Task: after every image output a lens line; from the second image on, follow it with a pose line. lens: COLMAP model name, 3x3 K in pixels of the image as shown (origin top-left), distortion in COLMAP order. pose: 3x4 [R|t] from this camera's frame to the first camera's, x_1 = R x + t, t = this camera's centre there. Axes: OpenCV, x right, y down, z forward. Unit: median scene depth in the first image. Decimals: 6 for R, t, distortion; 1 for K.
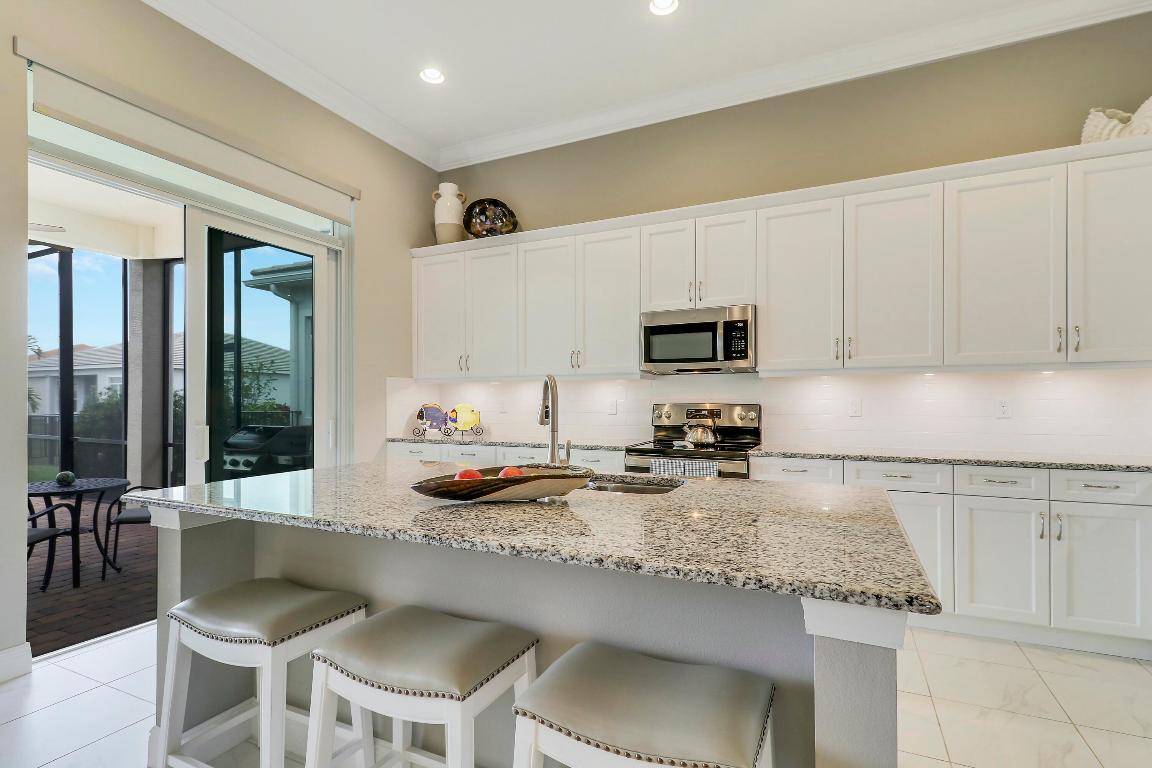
lens RADIAL K [[553.7, 0, 623.3], [0, 553.7, 406.4], [0, 0, 1]] dist [-0.017249, -0.003338]
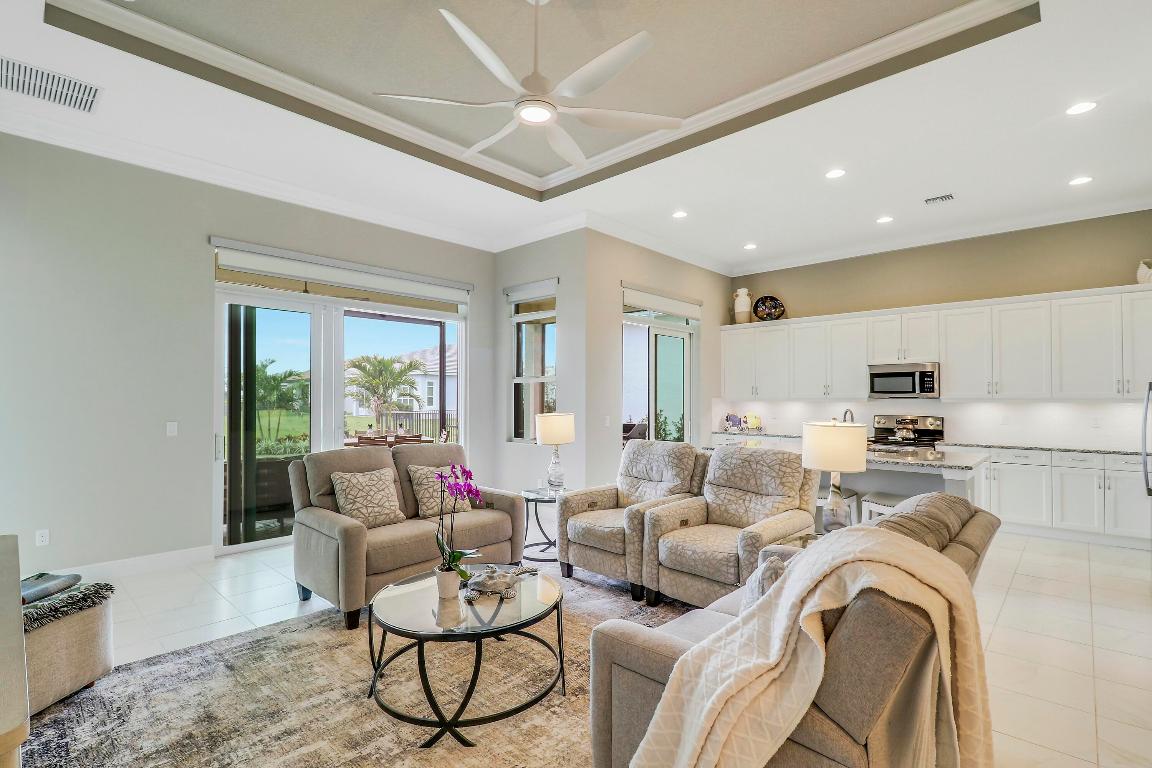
lens RADIAL K [[553.7, 0, 582.8], [0, 553.7, 392.8], [0, 0, 1]] dist [-0.017249, -0.003338]
pose [[0.925234, -0.001017, -0.379397, -0.149549], [-0.008526, 0.999688, -0.023473, -0.029132], [0.379302, 0.024953, 0.924936, -1.038498]]
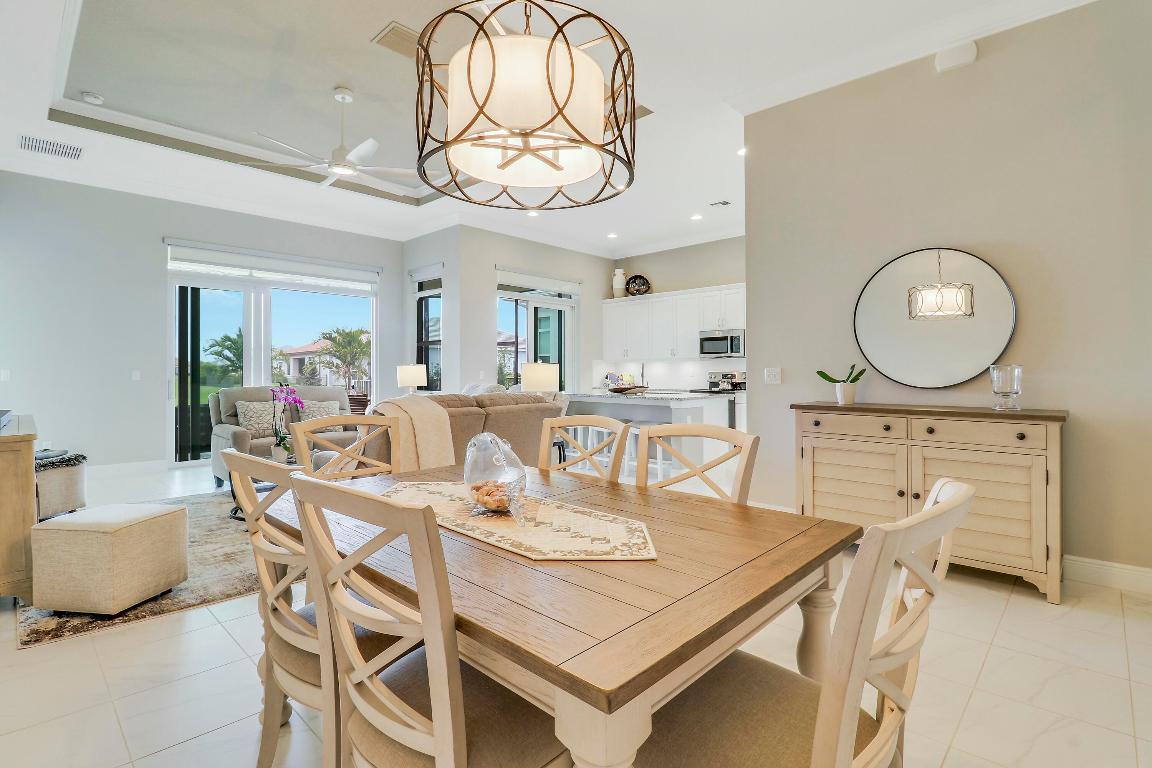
lens RADIAL K [[553.7, 0, 584.7], [0, 553.7, 380.5], [0, 0, 1]] dist [-0.017249, -0.003338]
pose [[0.928063, 0.006121, -0.372372, 0.448427], [-0.005051, 0.999980, 0.003850, 0.025052], [0.372389, -0.001693, 0.928075, -1.300050]]
